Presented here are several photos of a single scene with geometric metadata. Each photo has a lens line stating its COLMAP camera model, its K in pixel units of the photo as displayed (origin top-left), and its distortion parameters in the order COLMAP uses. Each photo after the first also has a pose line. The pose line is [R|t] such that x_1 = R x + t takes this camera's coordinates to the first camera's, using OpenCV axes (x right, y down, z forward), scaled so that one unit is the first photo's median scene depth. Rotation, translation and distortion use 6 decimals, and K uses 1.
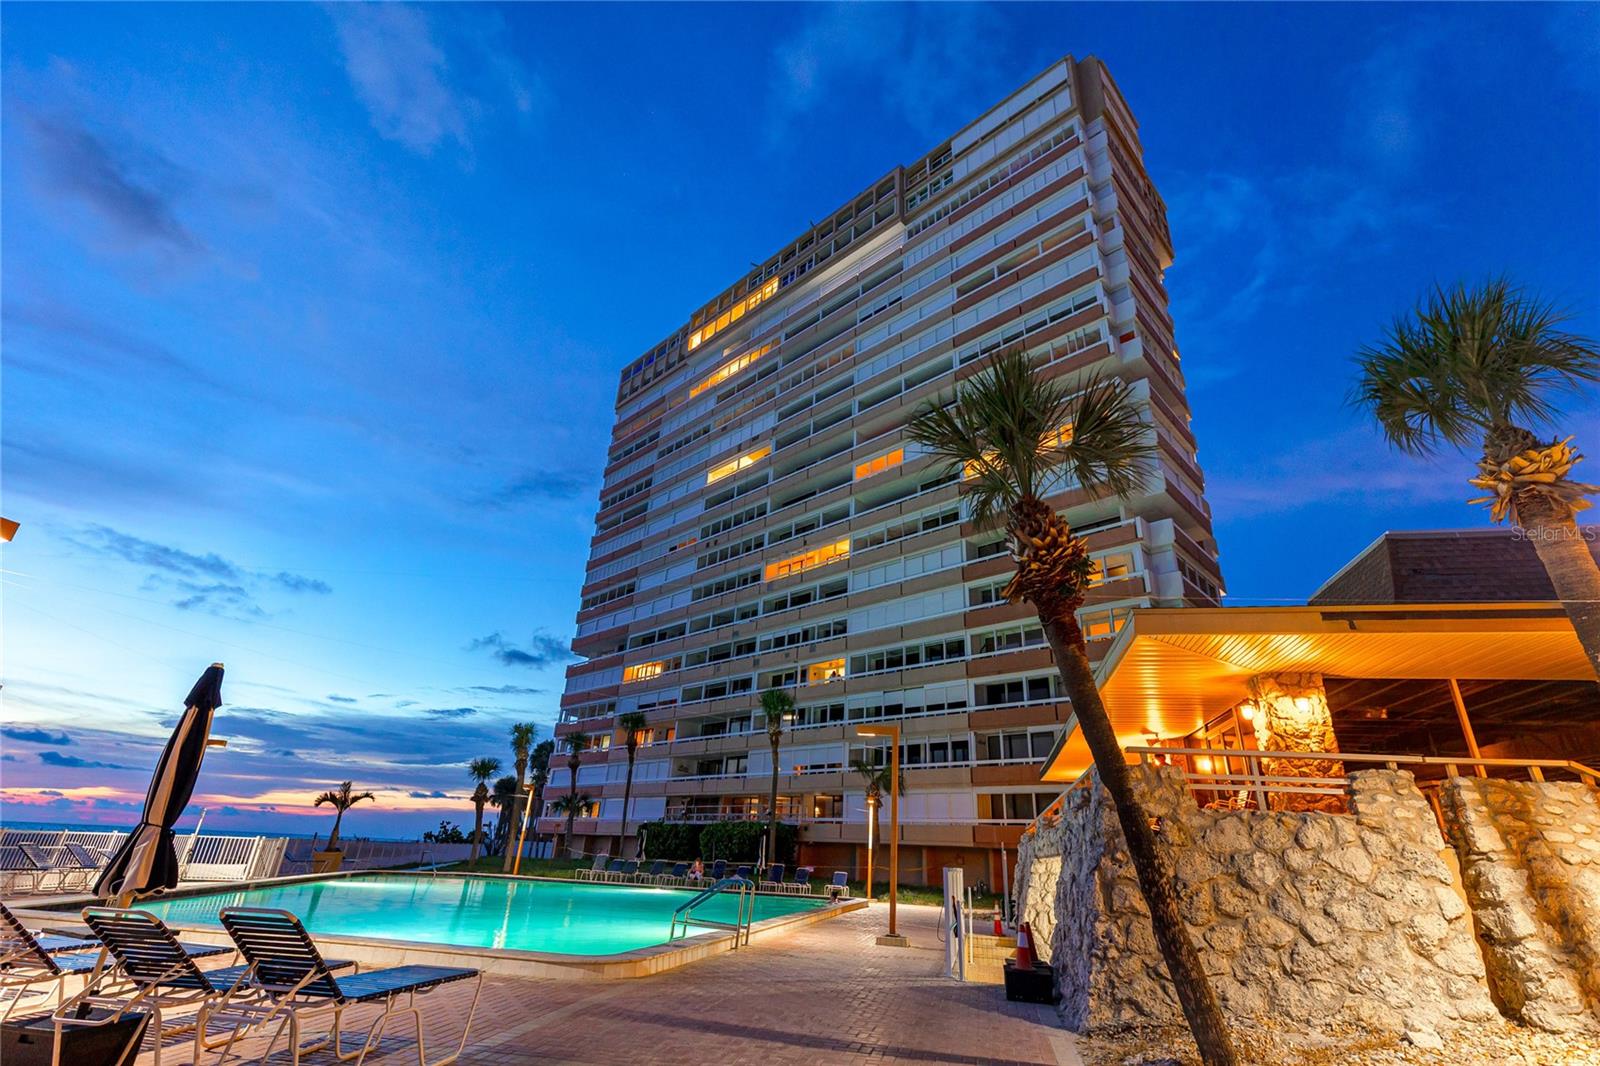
lens RADIAL K [[722.7, 0, 800.0], [0, 722.7, 533.0], [0, 0, 1]] dist [0.009820, -0.000076]
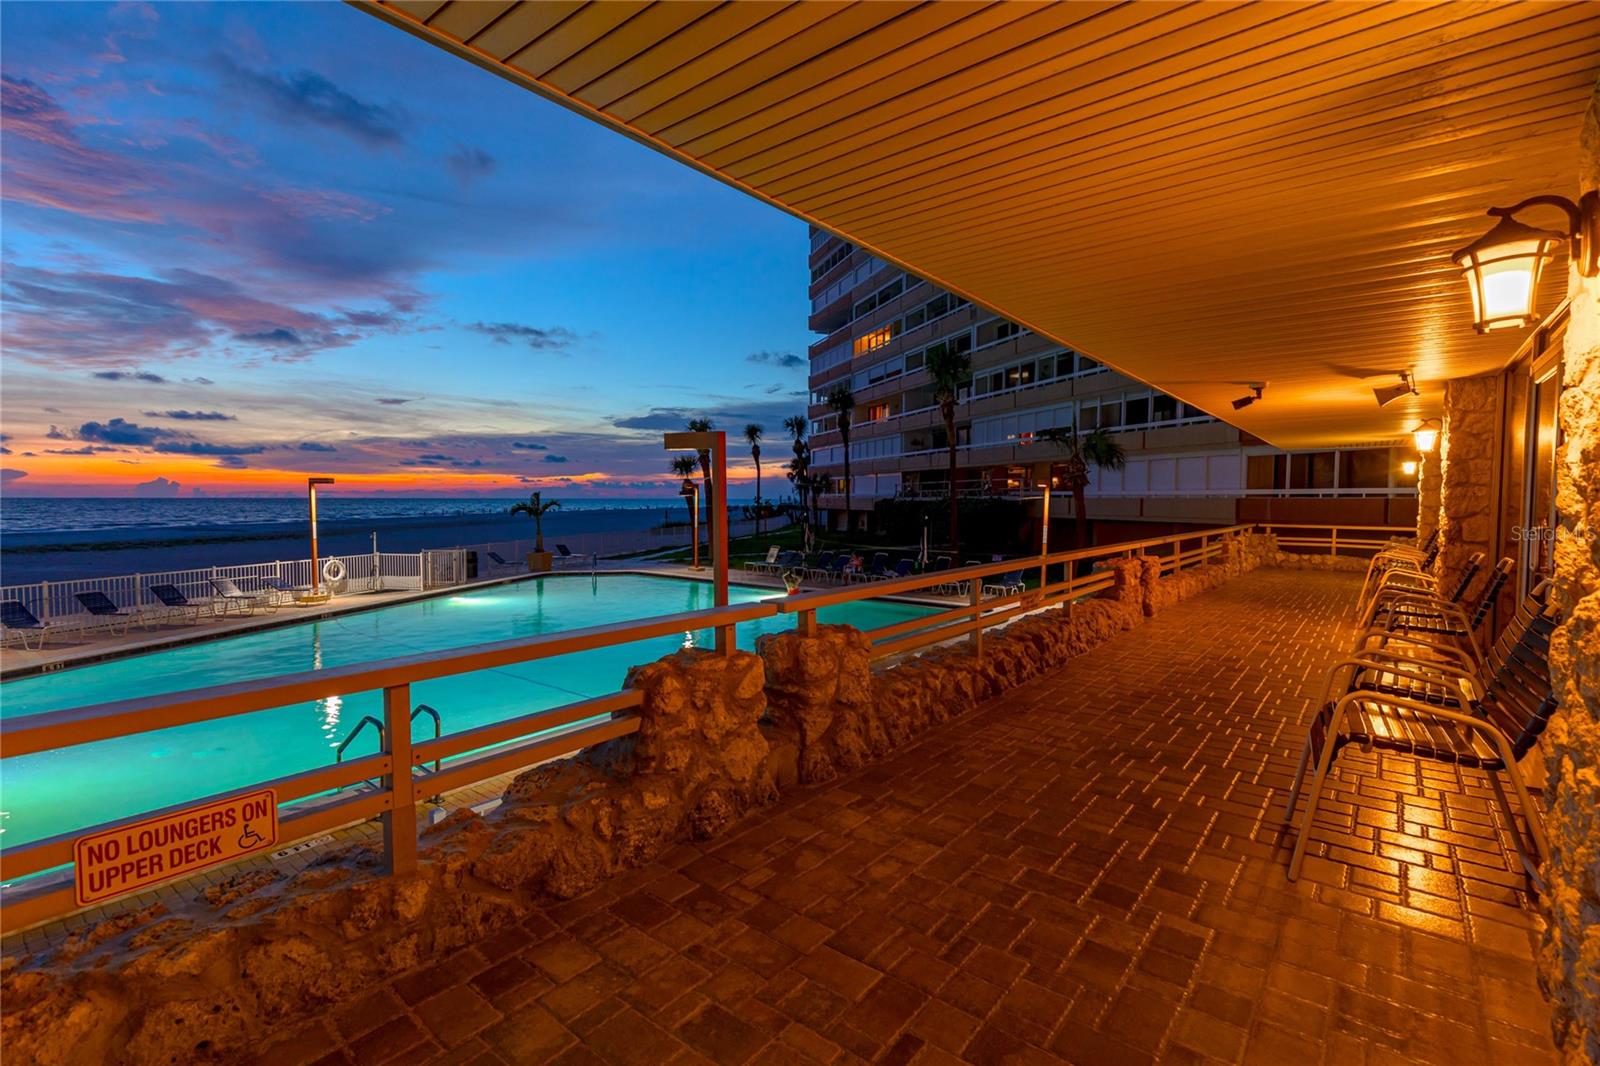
lens RADIAL K [[716.5, 0, 800.0], [0, 716.5, 533.0], [0, 0, 1]] dist [-0.003714, -0.001260]
pose [[0.894233, -0.023280, -0.446996, 0.106518], [0.218868, 0.893858, 0.391300, 0.038949], [0.390441, -0.447746, 0.804412, 0.154598]]
